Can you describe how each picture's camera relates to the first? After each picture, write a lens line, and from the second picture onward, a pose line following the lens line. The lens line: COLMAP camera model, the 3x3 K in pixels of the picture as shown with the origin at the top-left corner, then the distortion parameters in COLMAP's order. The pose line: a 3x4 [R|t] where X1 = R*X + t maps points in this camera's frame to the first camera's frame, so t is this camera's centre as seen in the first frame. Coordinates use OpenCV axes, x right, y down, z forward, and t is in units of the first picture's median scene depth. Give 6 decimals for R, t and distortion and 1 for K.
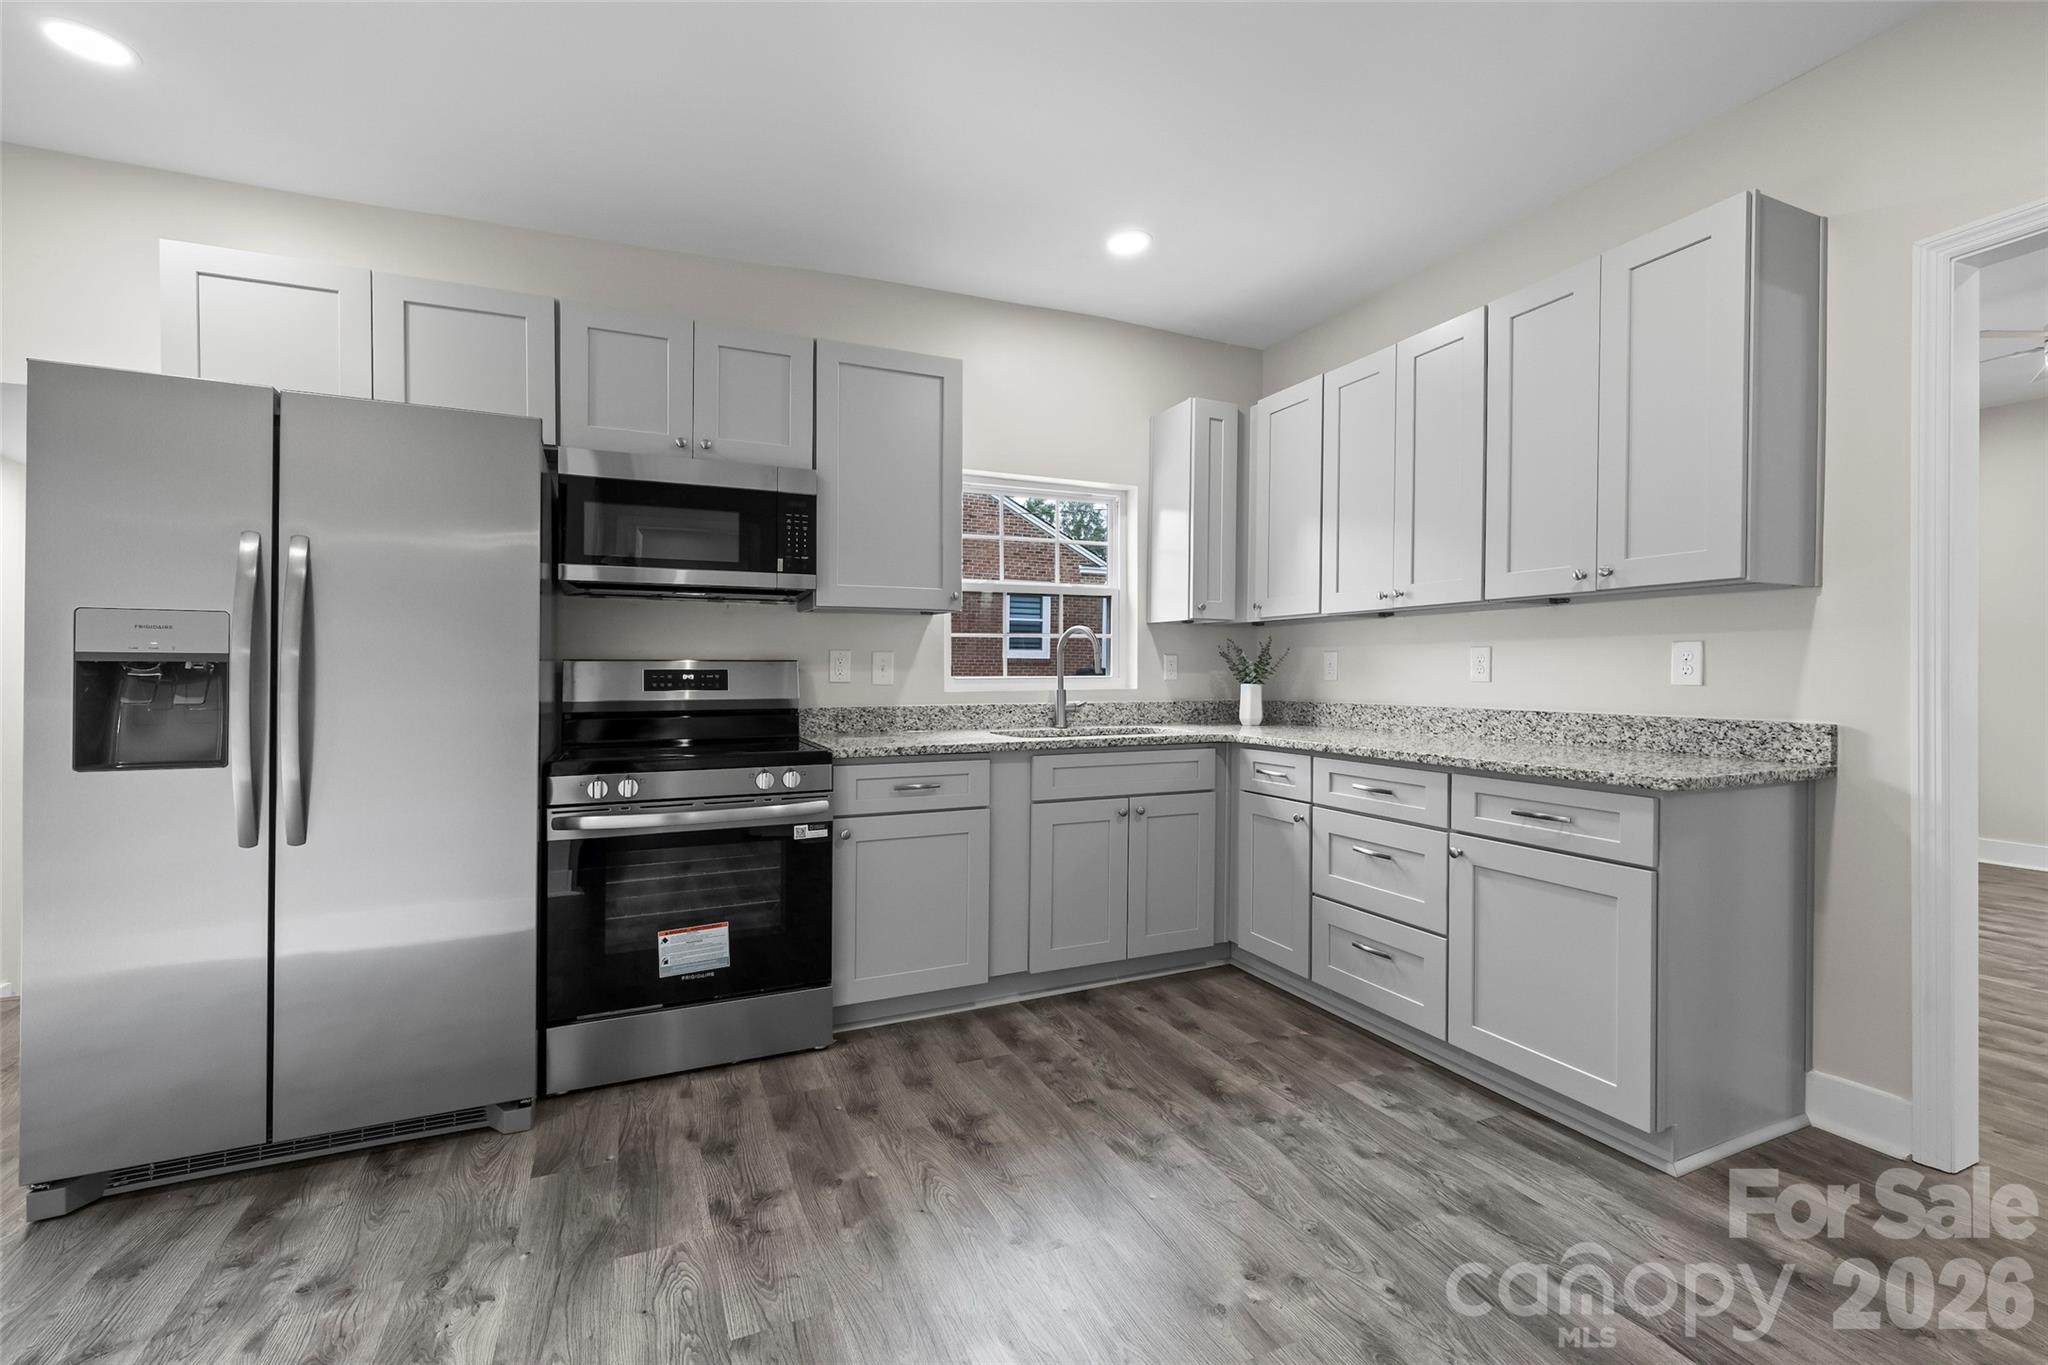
lens RADIAL K [[872.6, 0, 1008.7], [0, 872.6, 672.9], [0, 0, 1]] dist [0.003216, 0.000220]
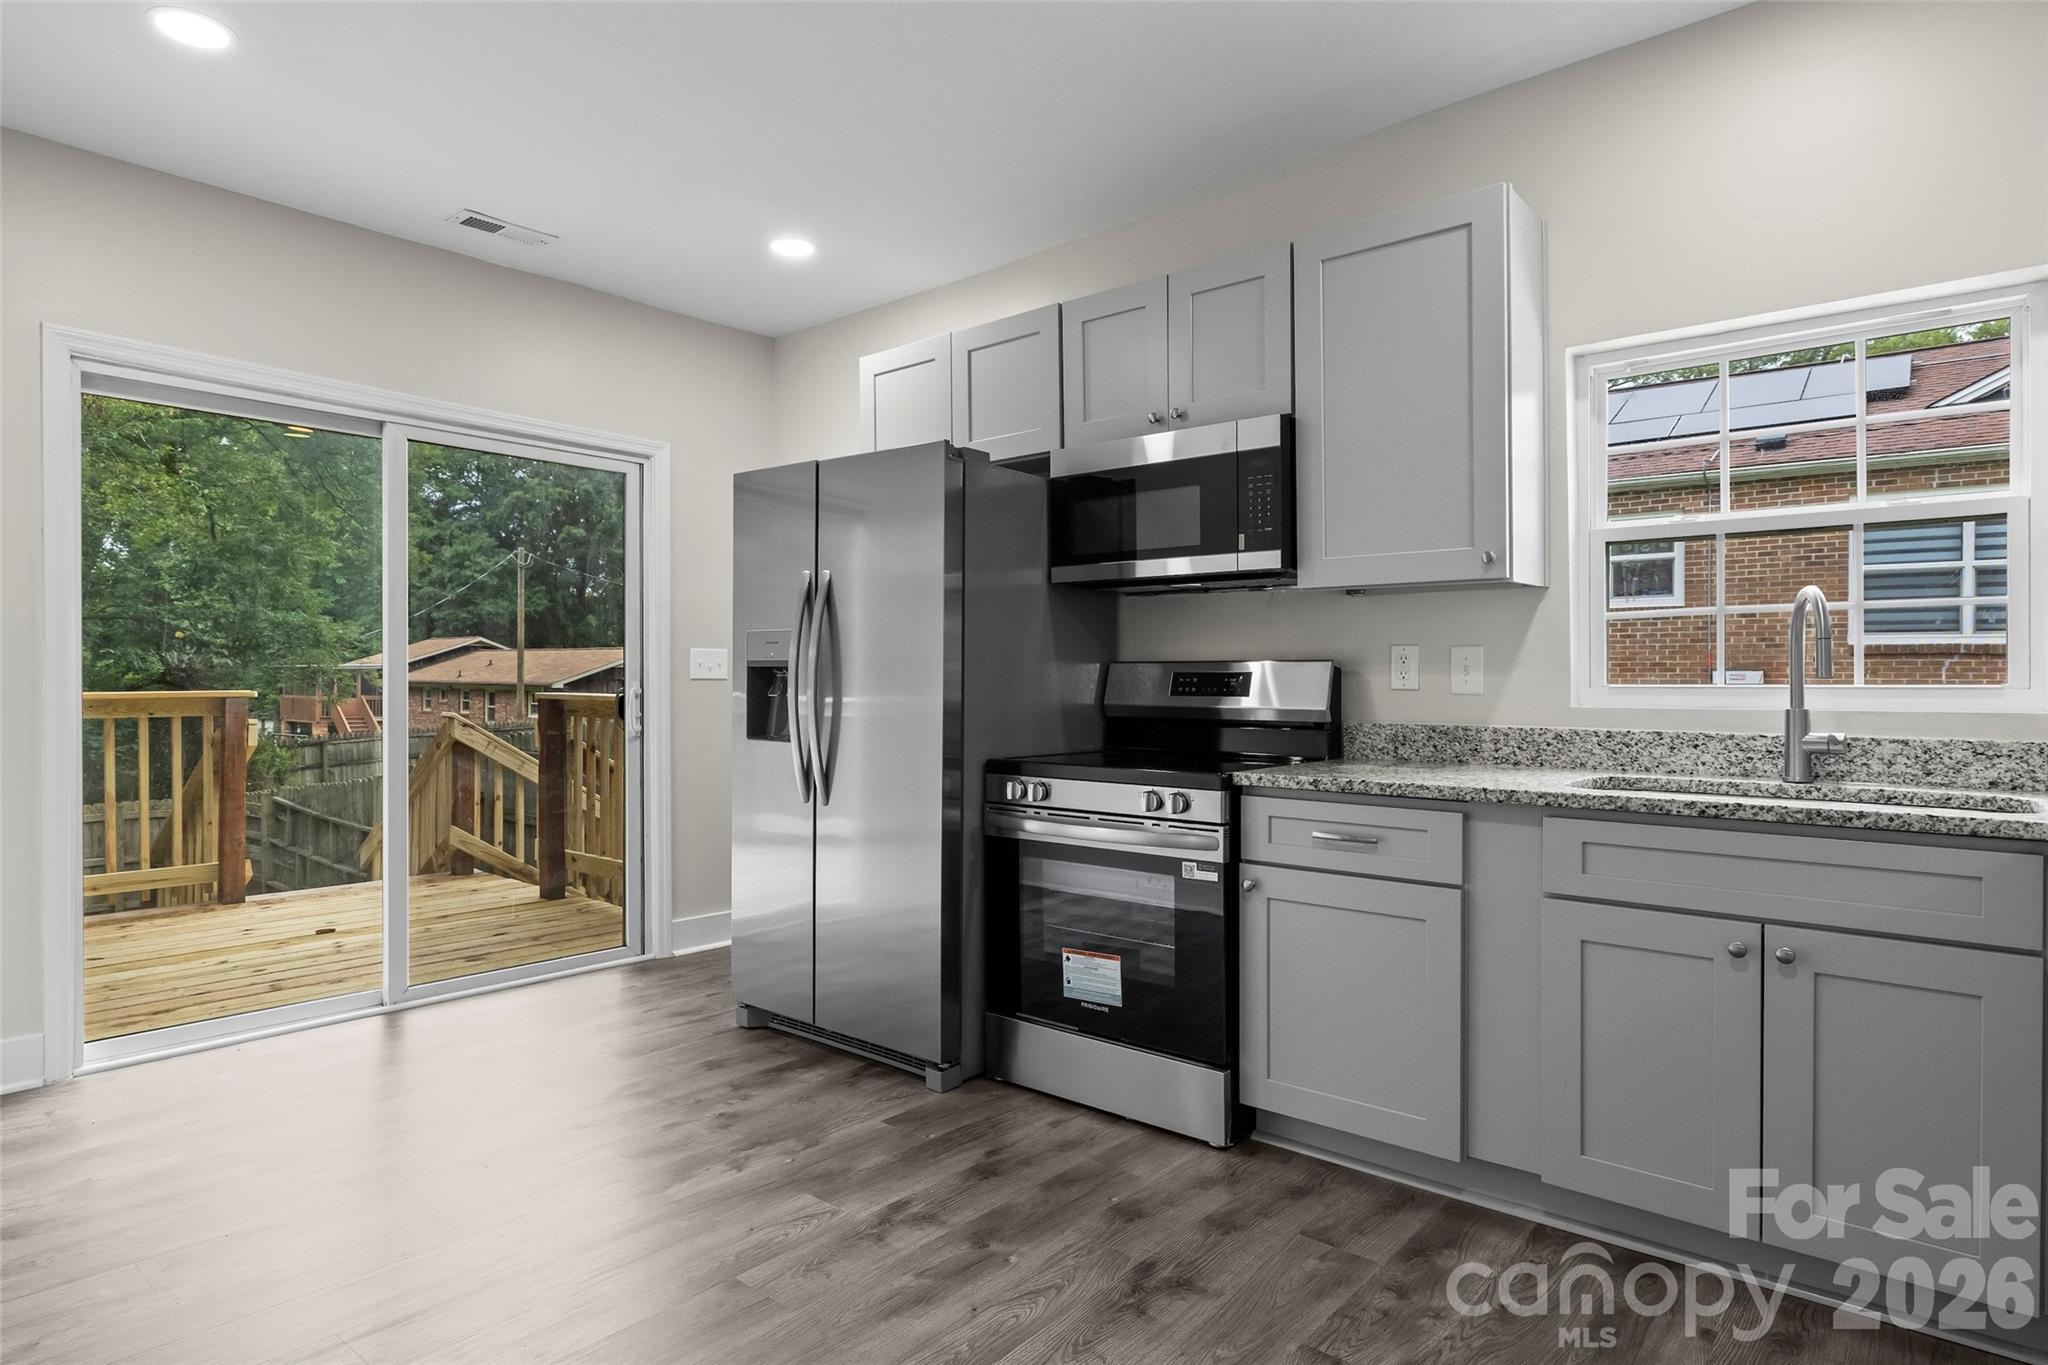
lens RADIAL K [[1127.0, 0, 1023.3], [0, 1127.0, 679.8], [0, 0, 1]] dist [0.006472, 0.001031]
pose [[0.445476, 0.005461, -0.895277, 0.521110], [-0.001364, 0.999984, 0.005421, -0.001672], [0.895293, -0.001194, 0.445477, 0.318821]]
